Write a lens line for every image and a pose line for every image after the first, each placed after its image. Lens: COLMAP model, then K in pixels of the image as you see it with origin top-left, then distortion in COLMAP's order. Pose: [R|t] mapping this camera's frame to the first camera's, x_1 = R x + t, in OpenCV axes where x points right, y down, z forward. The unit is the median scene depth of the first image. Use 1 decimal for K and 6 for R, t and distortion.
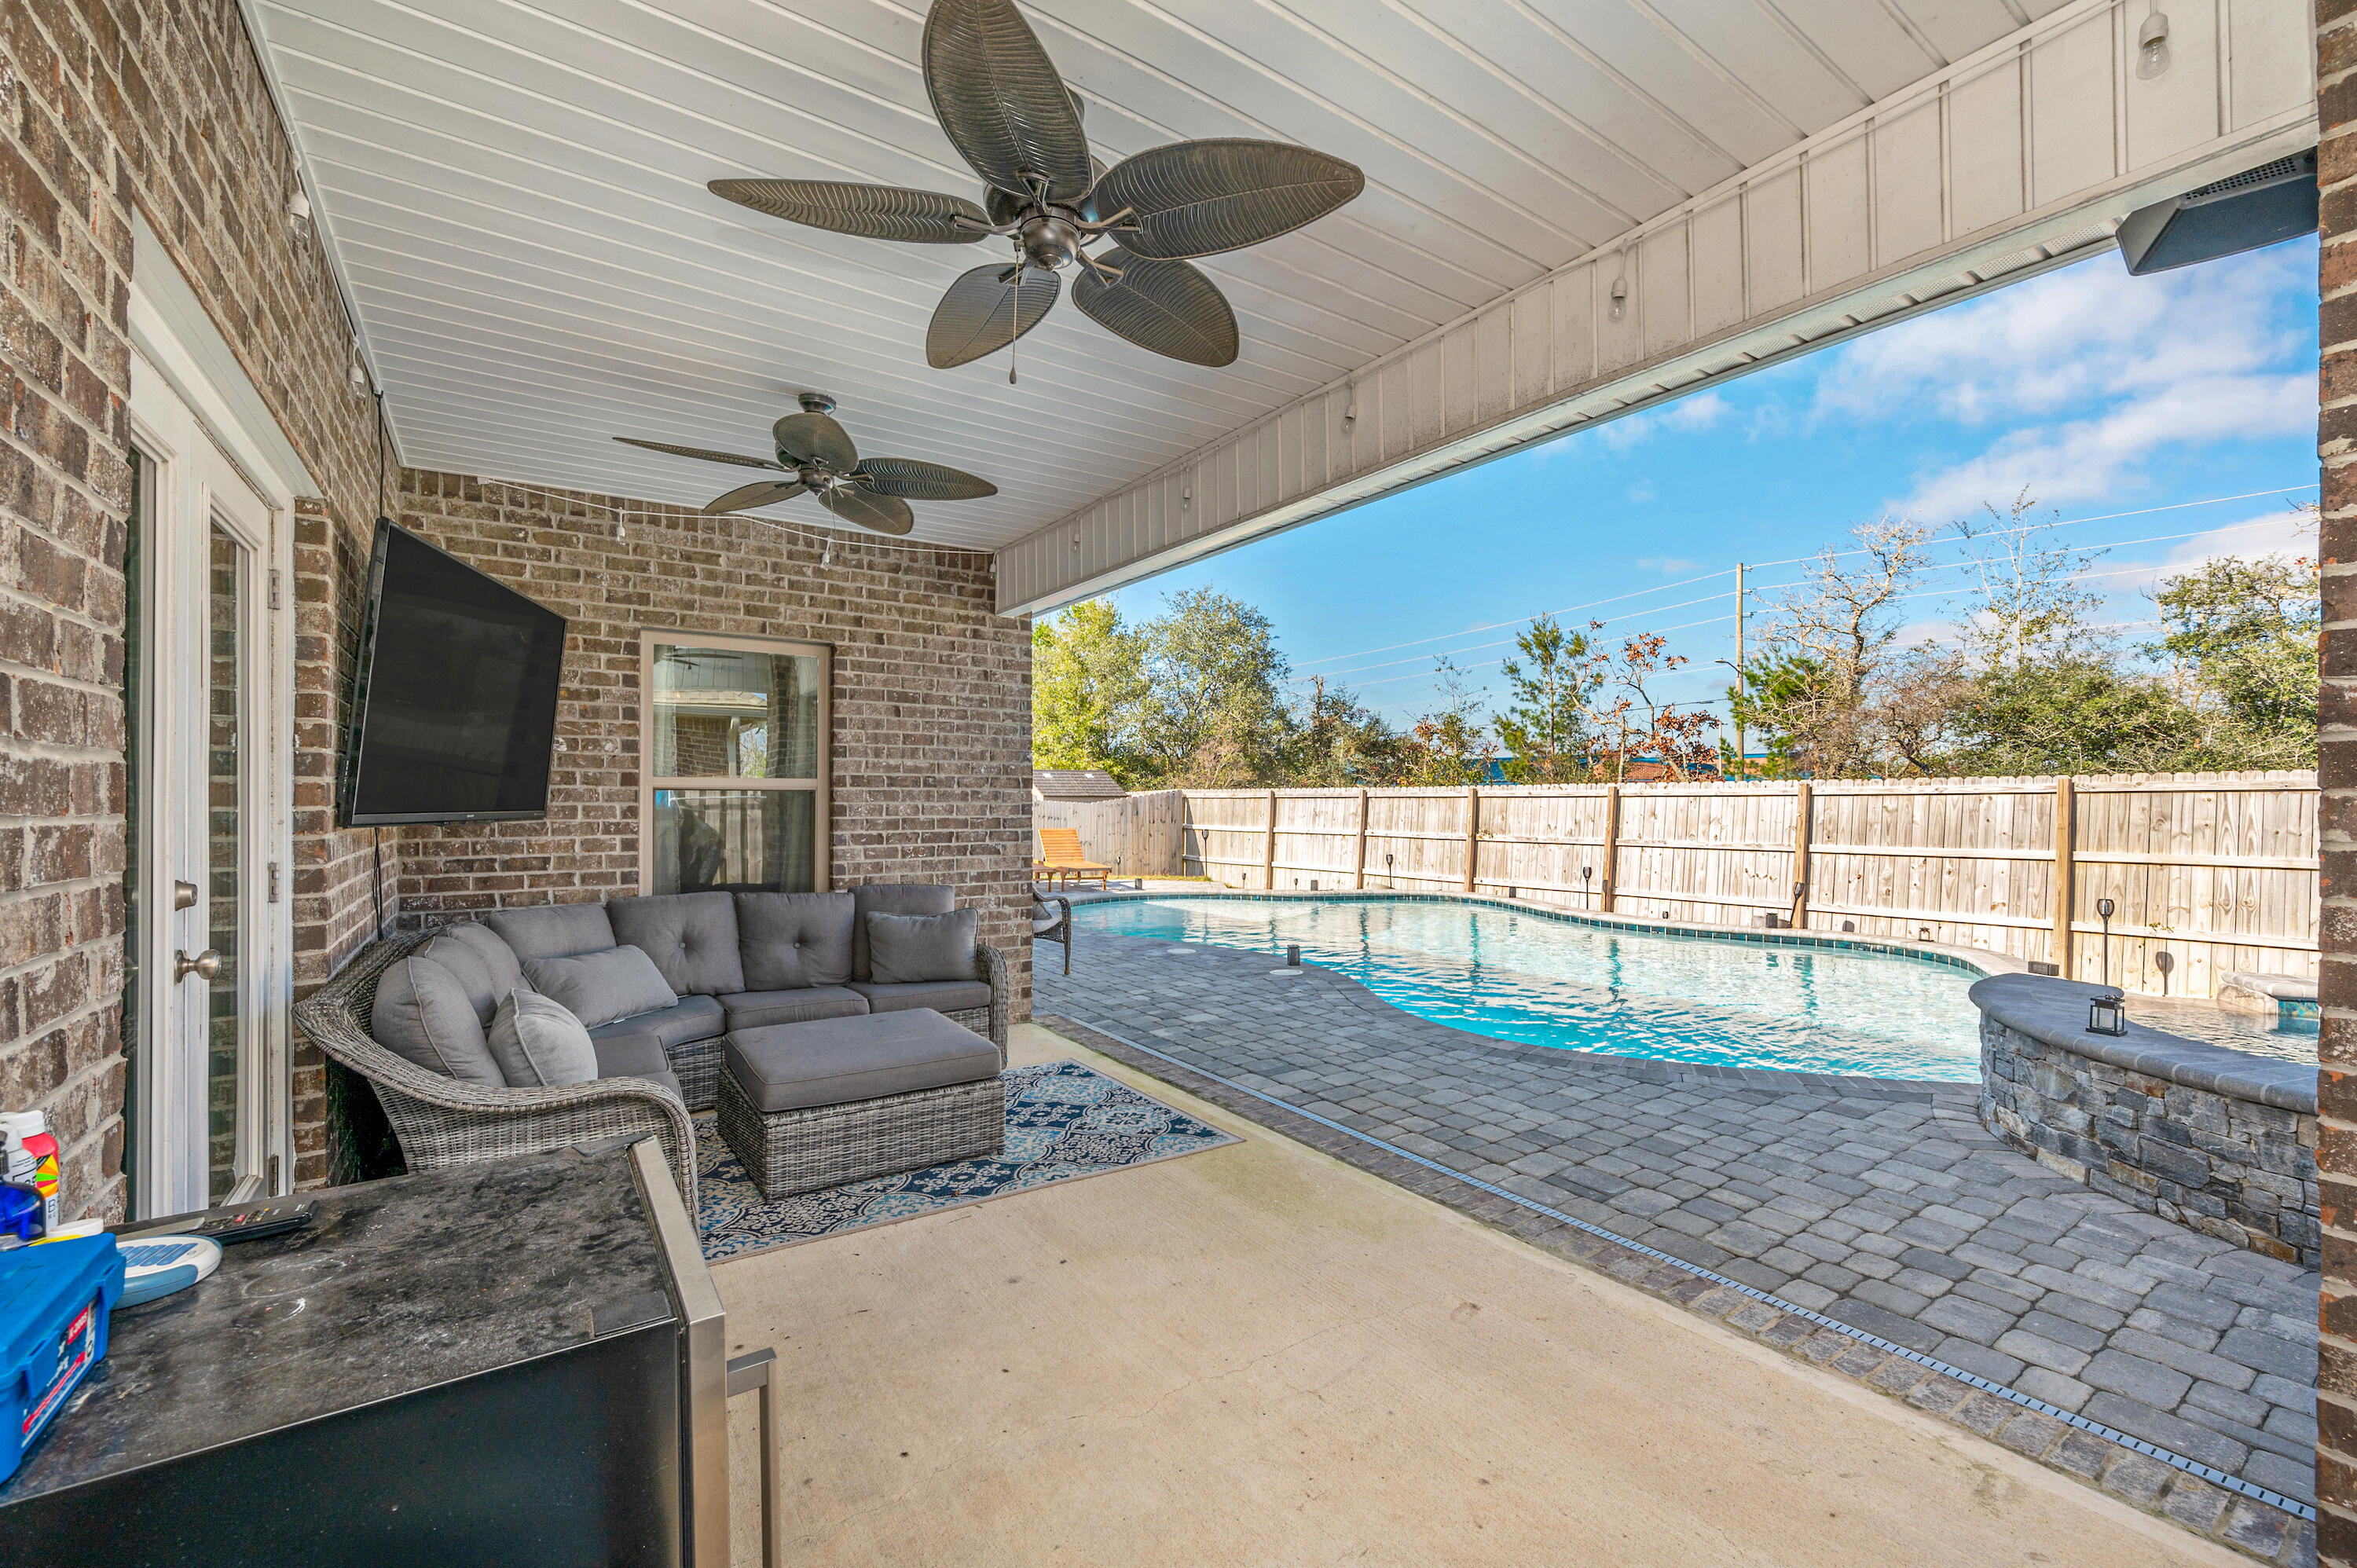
lens RADIAL K [[942.1, 0, 1123.9], [0, 942.1, 788.6], [0, 0, 1]] dist [-0.002501, -0.000568]
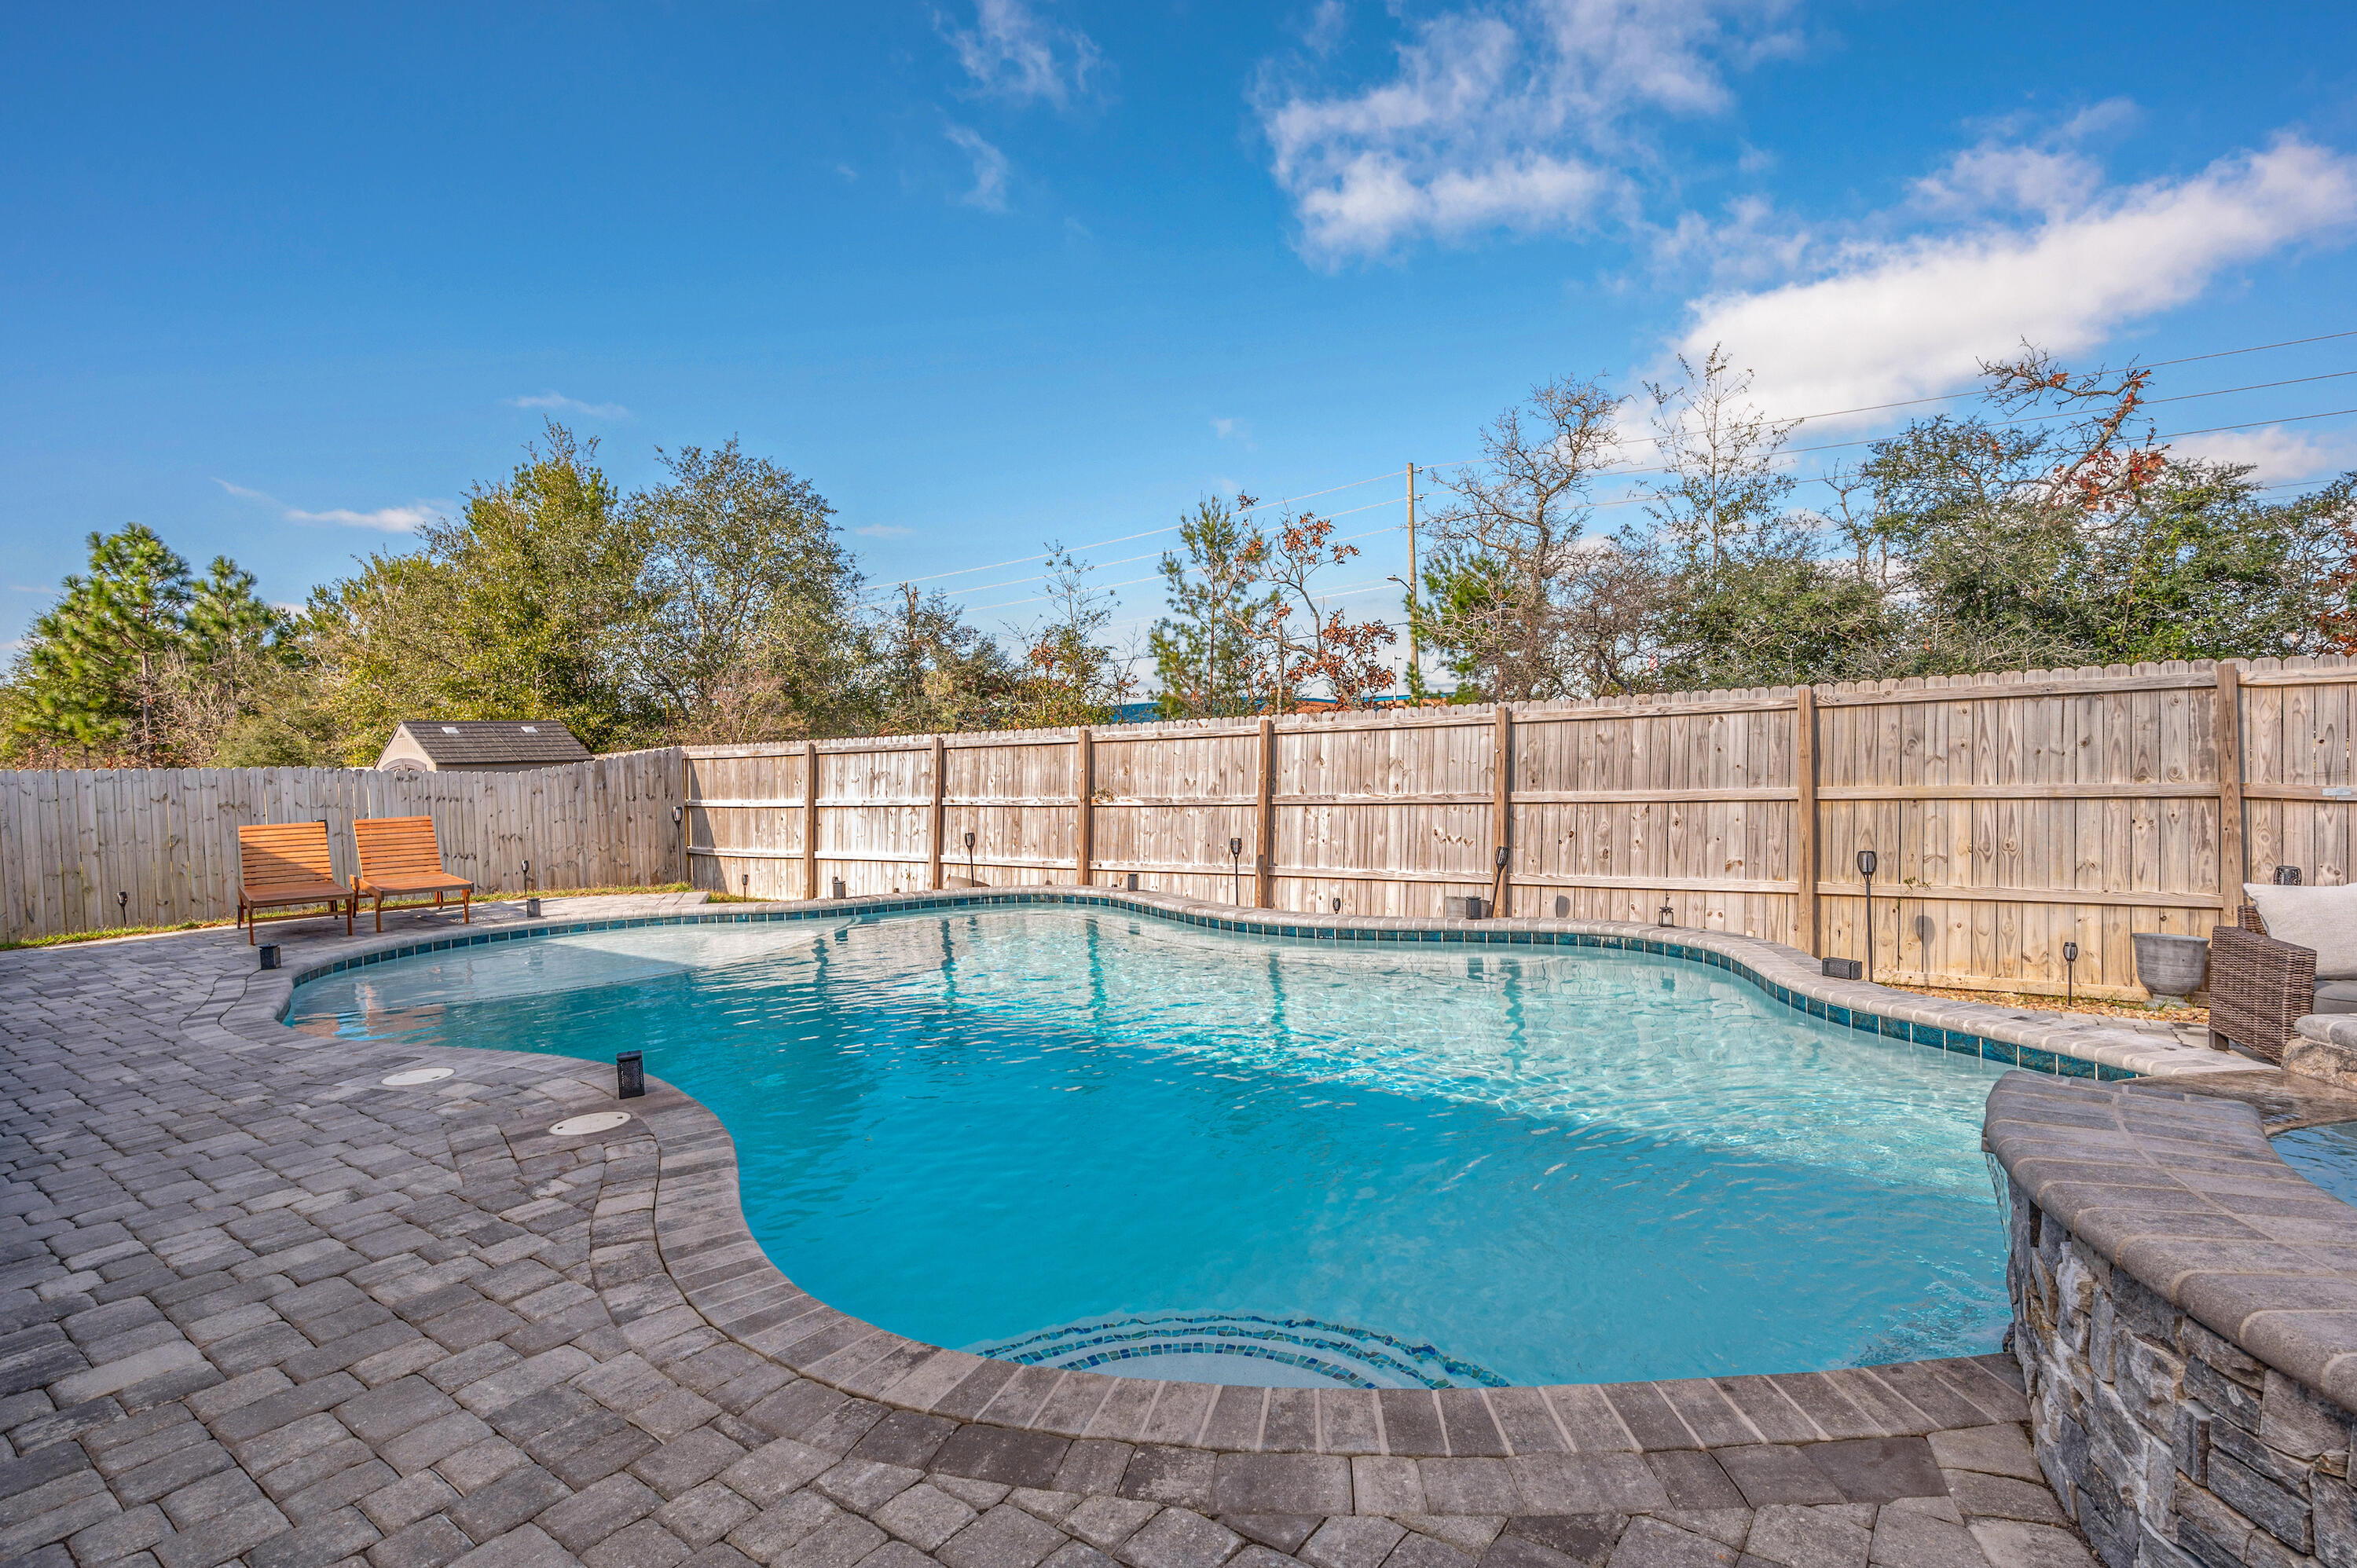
lens RADIAL K [[1097.3, 0, 1179.1], [0, 1097.3, 787.1], [0, 0, 1]] dist [0.001557, 0.000113]
pose [[0.931020, -0.039215, 0.362854, 0.167190], [0.027270, 0.998906, 0.037985, 0.014822], [-0.363947, -0.025470, 0.931071, 0.275364]]
